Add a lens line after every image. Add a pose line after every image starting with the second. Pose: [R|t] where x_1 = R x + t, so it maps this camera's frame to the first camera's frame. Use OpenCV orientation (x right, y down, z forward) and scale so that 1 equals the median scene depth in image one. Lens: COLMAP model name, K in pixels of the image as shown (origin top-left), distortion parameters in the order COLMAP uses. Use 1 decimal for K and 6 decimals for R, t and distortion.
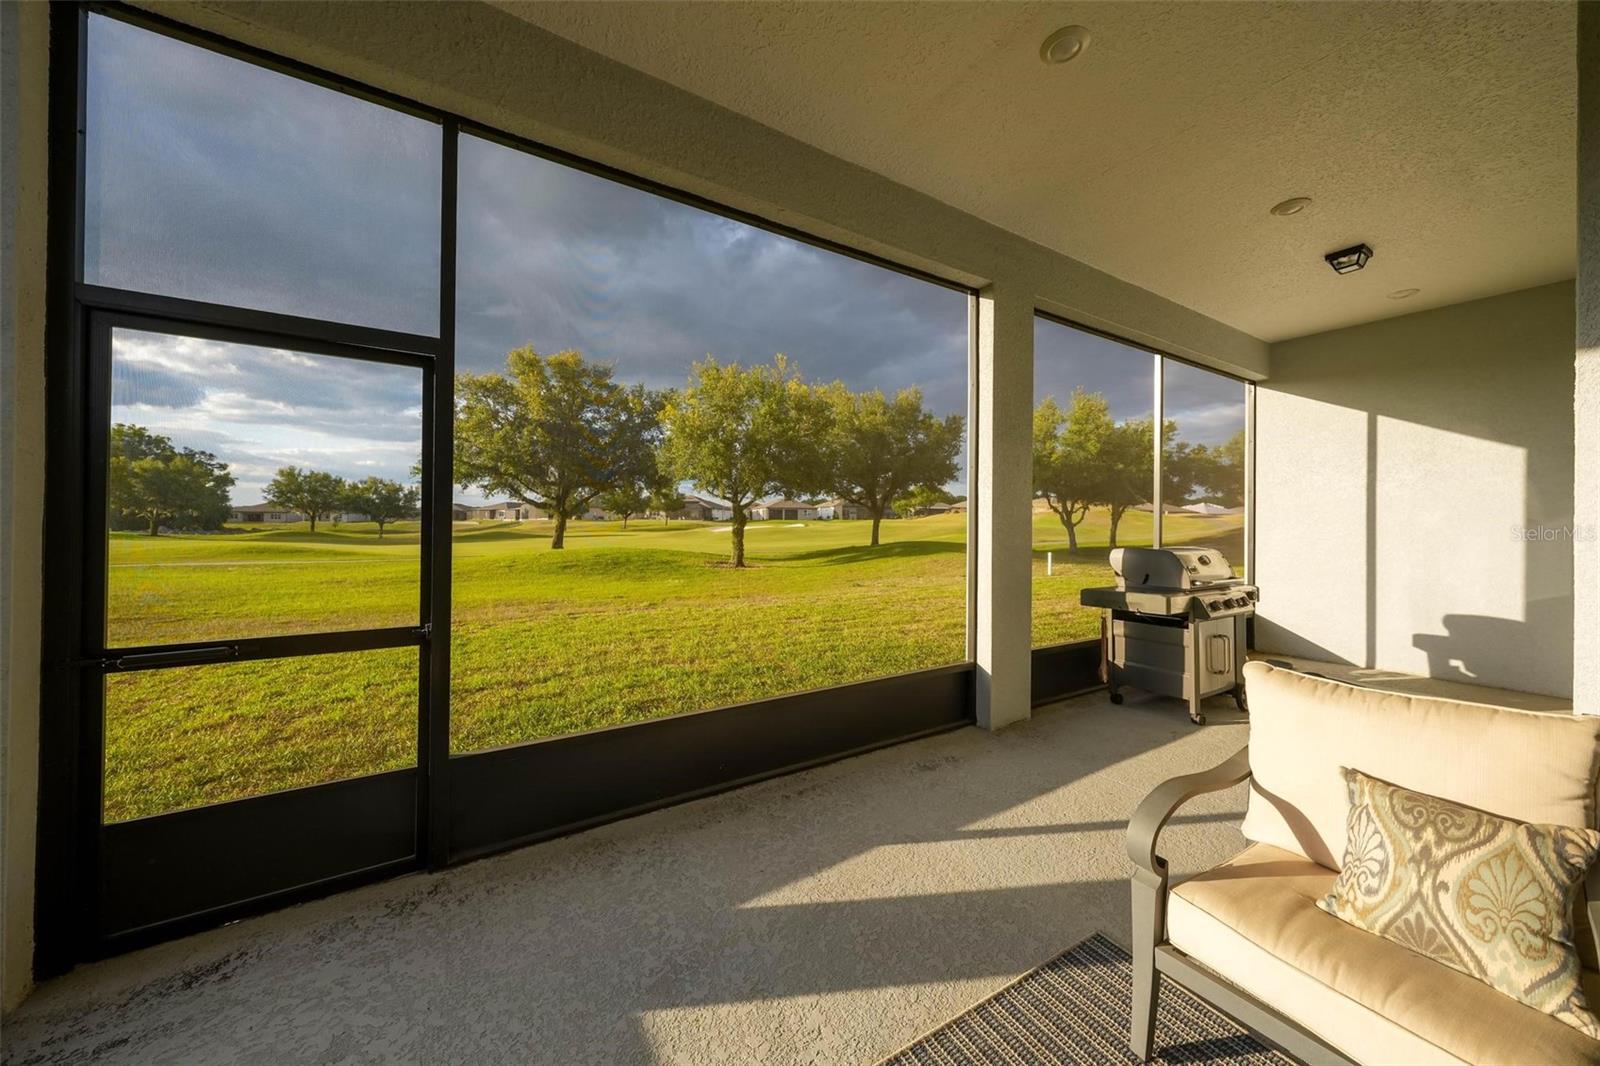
lens RADIAL K [[553.6, 0, 812.1], [0, 553.6, 519.1], [0, 0, 1]] dist [0.001073, 0.000182]
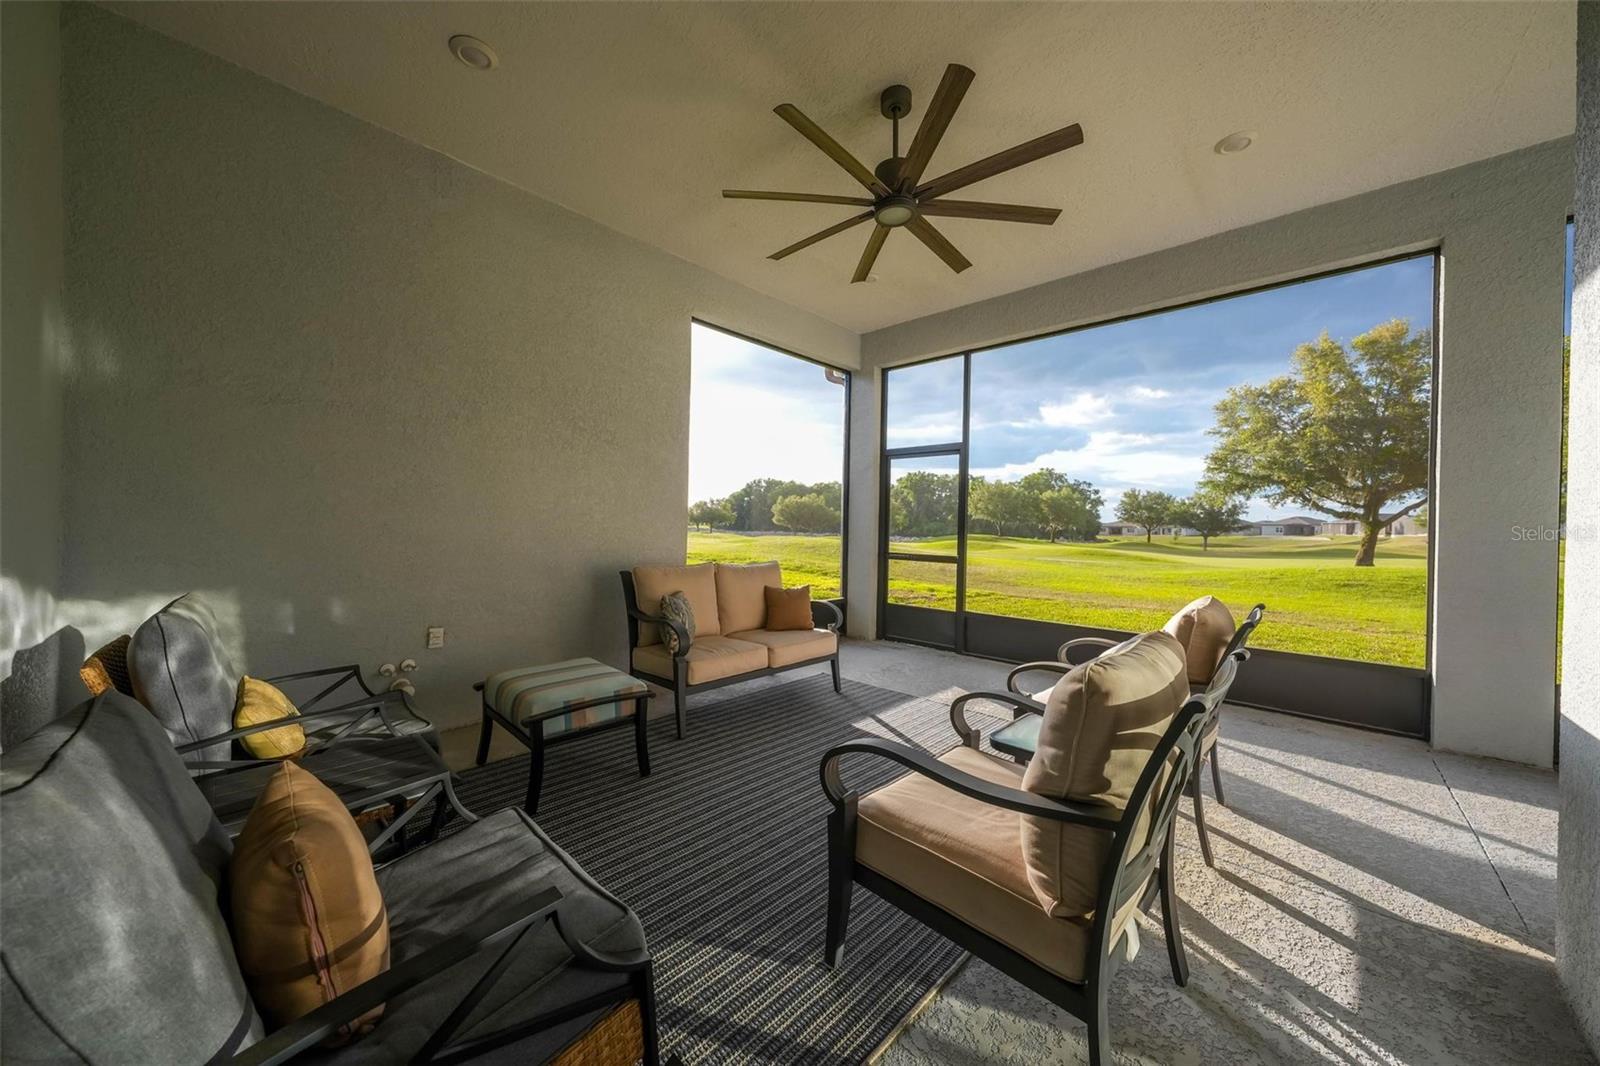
lens RADIAL K [[560.7, 0, 795.3], [0, 560.7, 526.5], [0, 0, 1]] dist [0.001406, 0.000025]
pose [[0.248261, -0.002811, -0.968689, 0.129364], [-0.010995, 0.999923, -0.005719, 0.006556], [0.968631, 0.012071, 0.248211, -0.028640]]
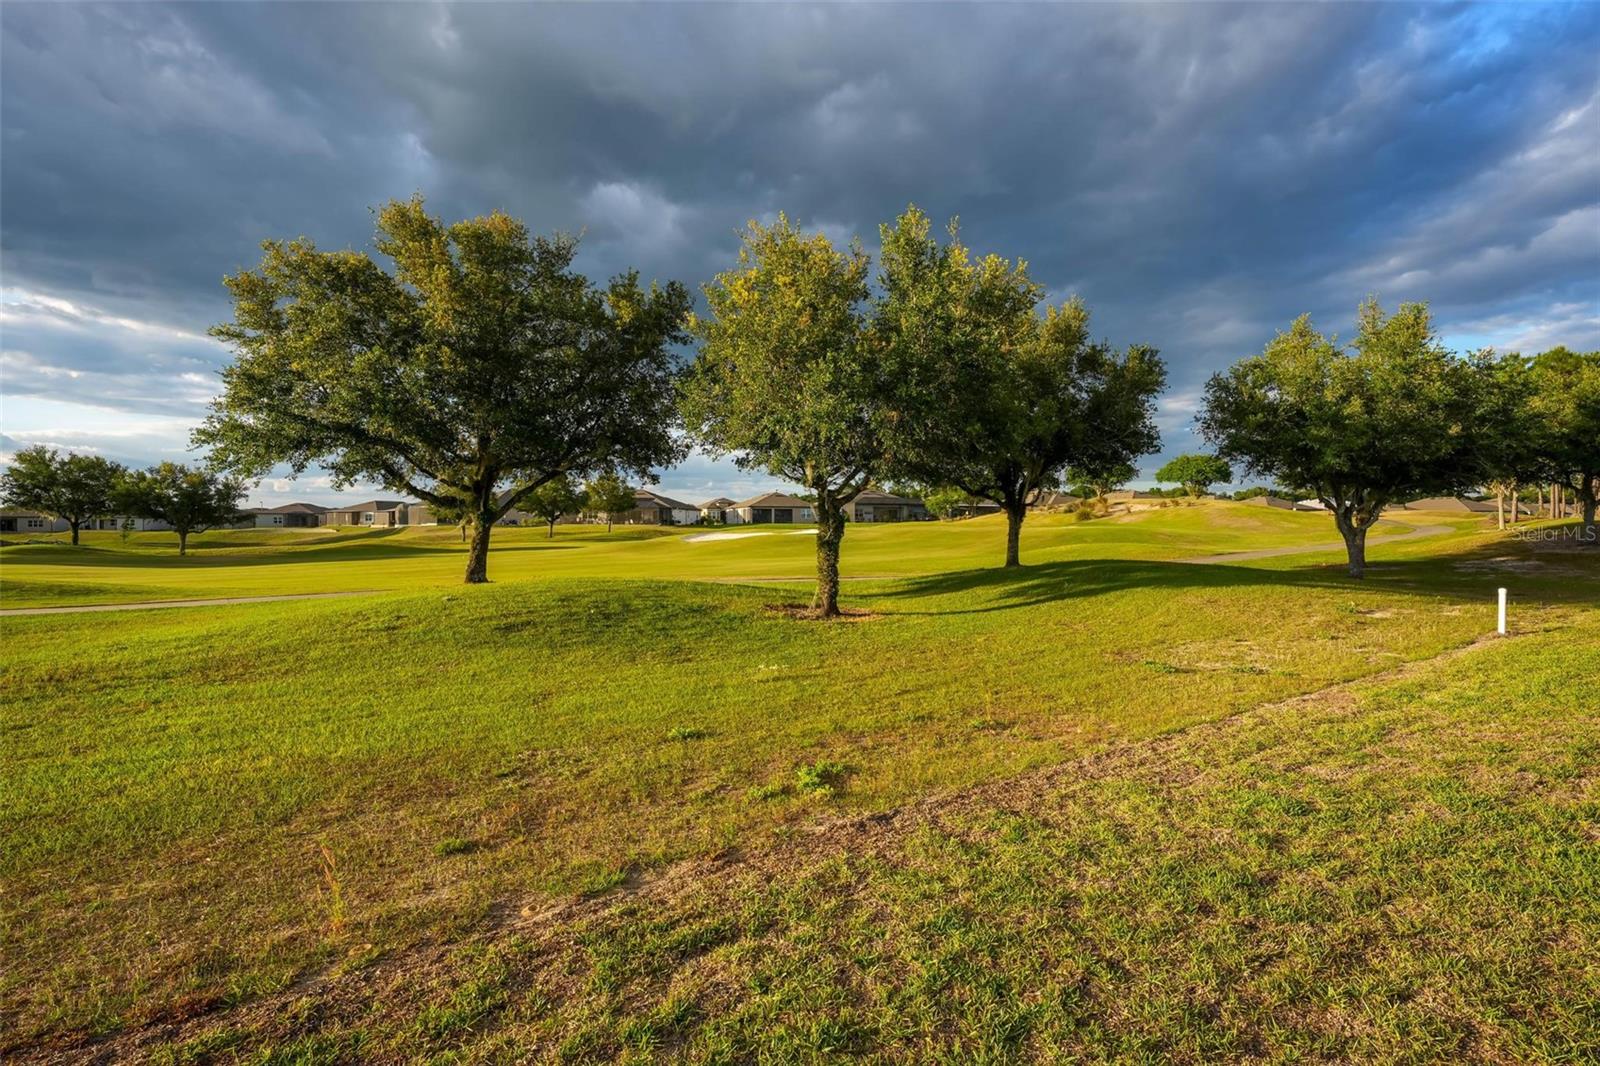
lens RADIAL K [[731.7, 0, 815.4], [0, 731.7, 527.1], [0, 0, 1]] dist [-0.003317, -0.000470]
pose [[0.999265, -0.007513, 0.037587, -0.141631], [0.007224, 0.999943, 0.007804, -0.002248], [-0.037643, -0.007527, 0.999263, 0.250718]]
